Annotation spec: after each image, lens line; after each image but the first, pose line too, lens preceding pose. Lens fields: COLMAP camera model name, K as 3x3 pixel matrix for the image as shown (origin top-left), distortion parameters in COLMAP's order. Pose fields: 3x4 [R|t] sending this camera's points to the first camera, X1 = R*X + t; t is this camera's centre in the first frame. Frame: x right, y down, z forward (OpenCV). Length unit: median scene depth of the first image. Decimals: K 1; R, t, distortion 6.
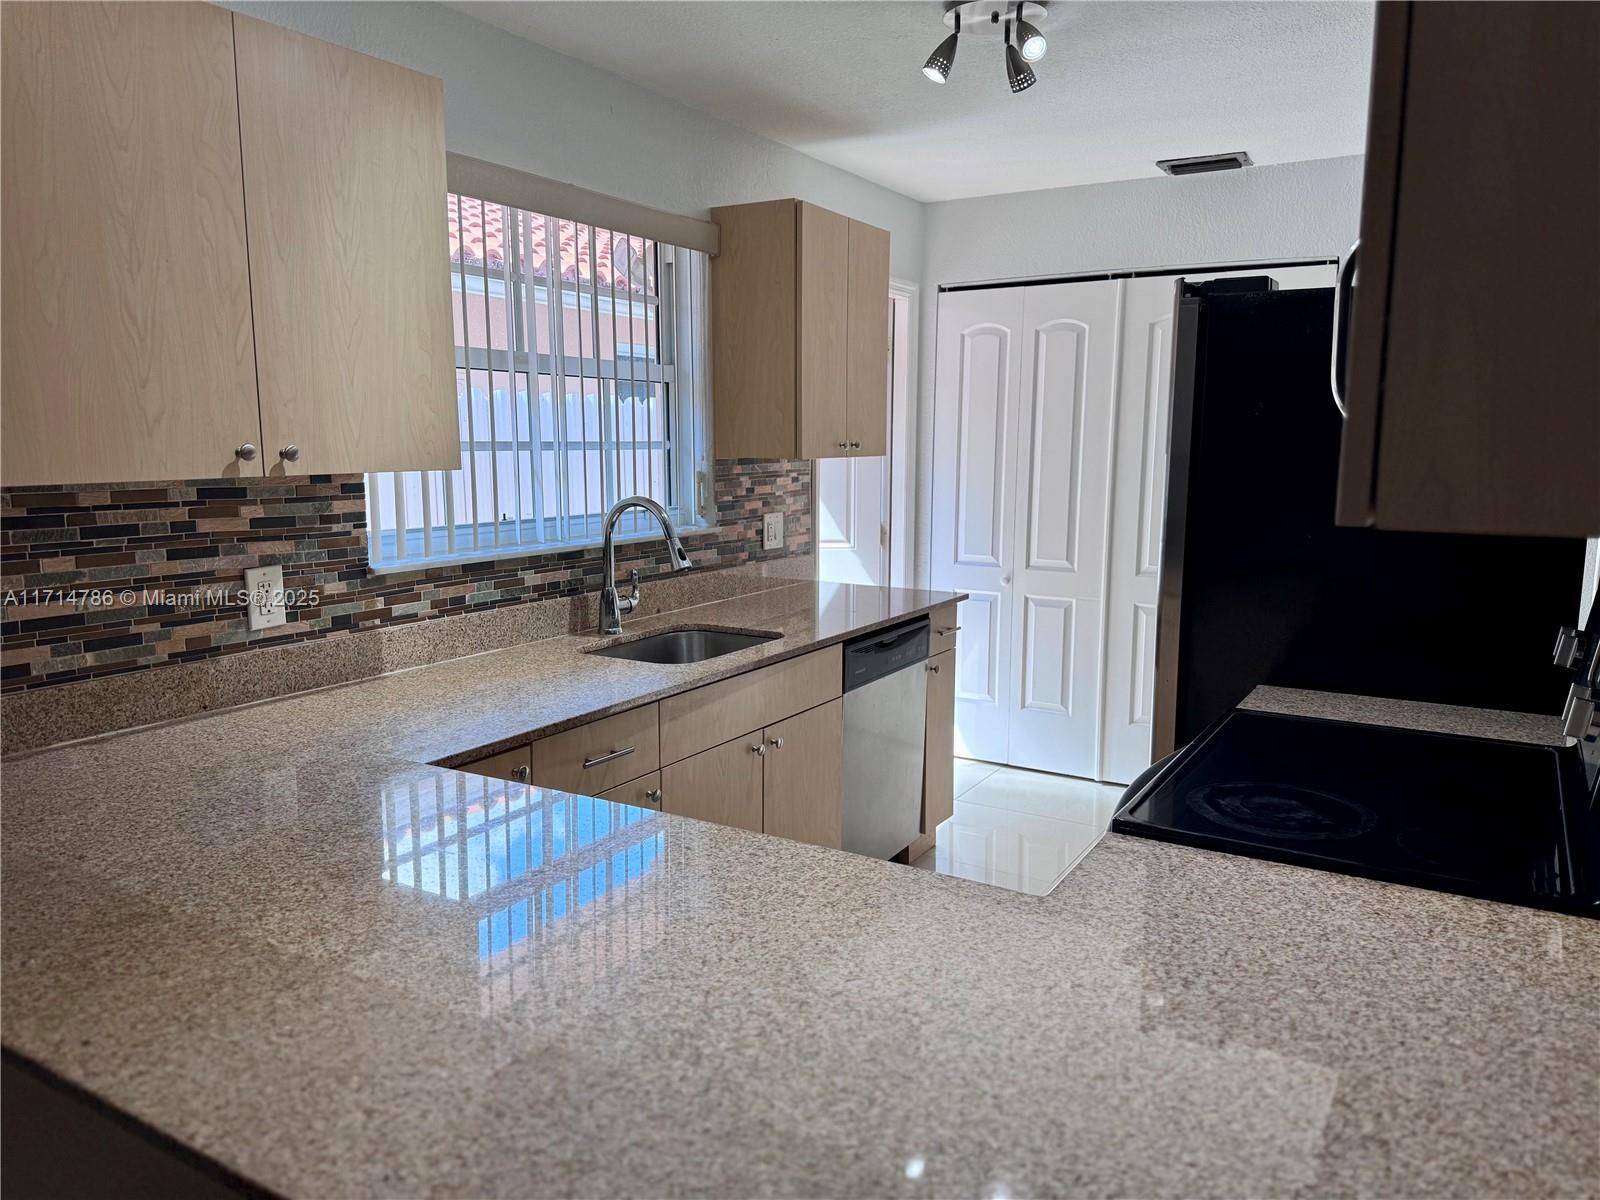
lens RADIAL K [[1125.1, 0, 800.0], [0, 1125.1, 600.0], [0, 0, 1]] dist [0.134410, -0.258385]
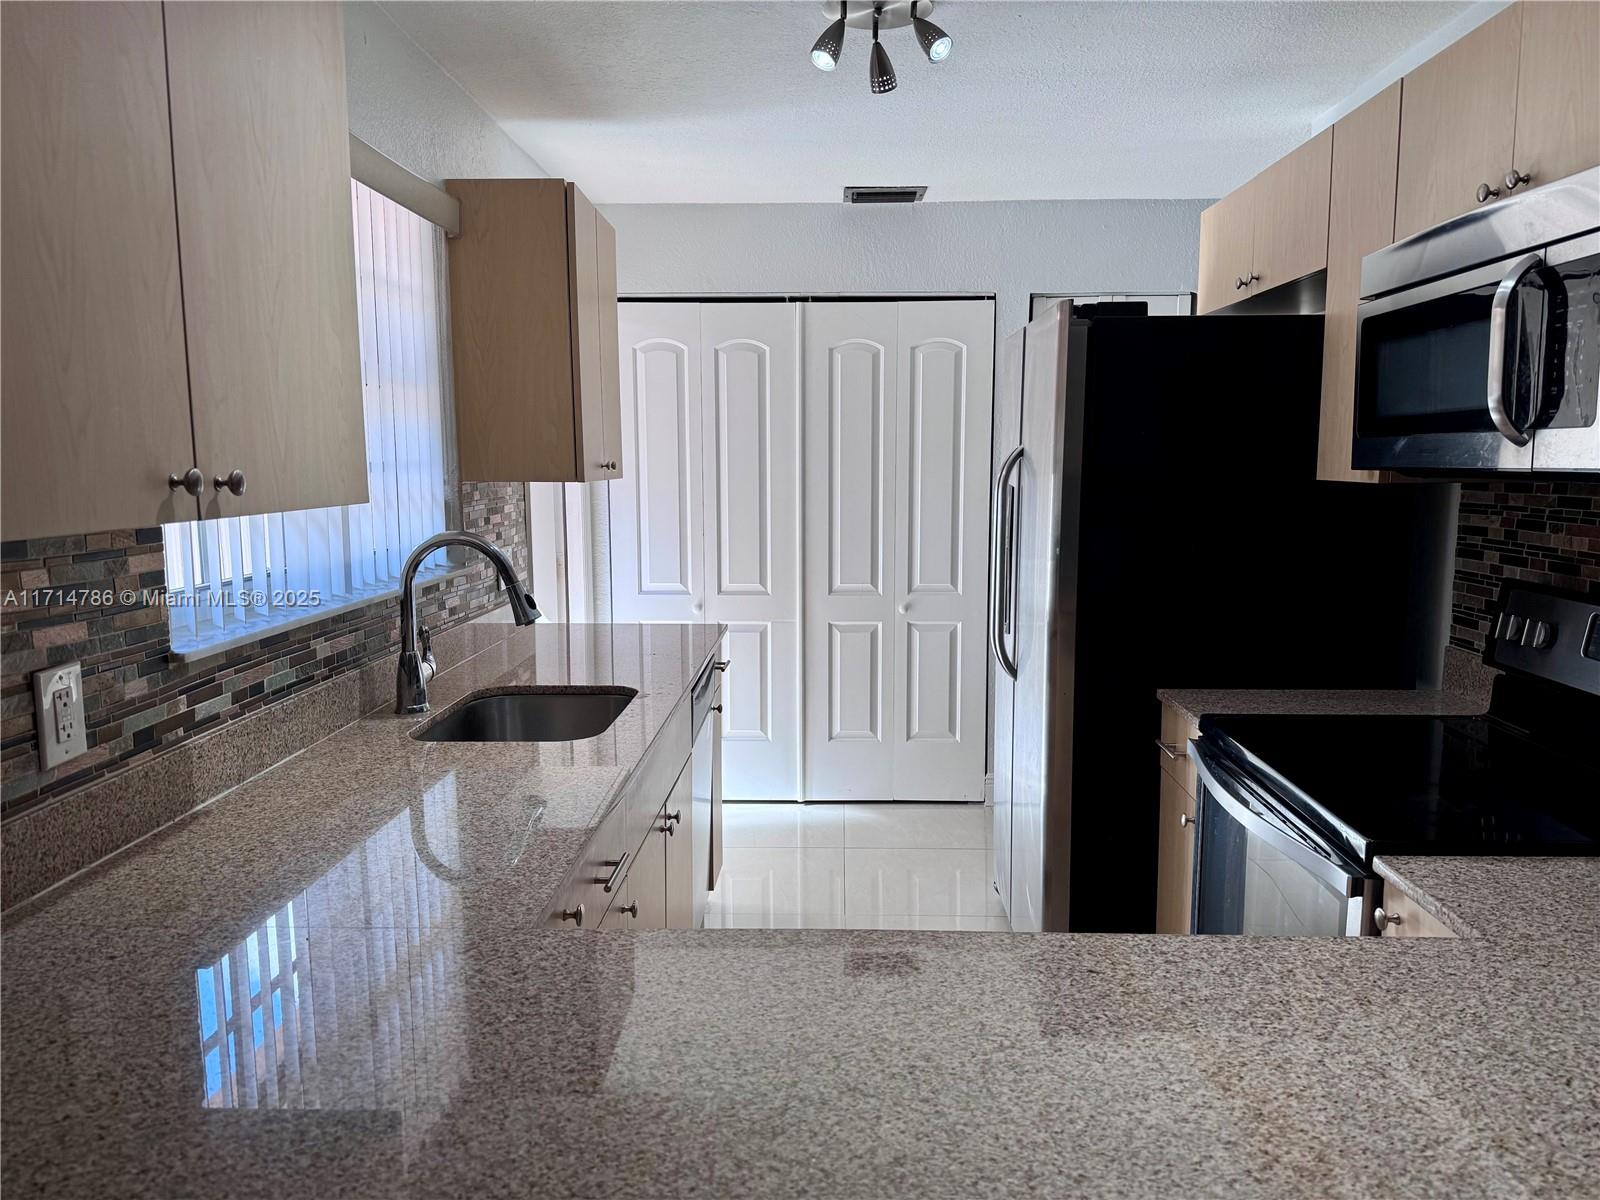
lens RADIAL K [[1122.8, 0, 800.0], [0, 1122.8, 600.0], [0, 0, 1]] dist [0.136415, -0.182246]
pose [[0.873270, -0.066318, 0.482703, -0.368934], [0.076371, 0.997079, -0.001178, -0.029579], [-0.481215, 0.037893, 0.875783, 0.224237]]
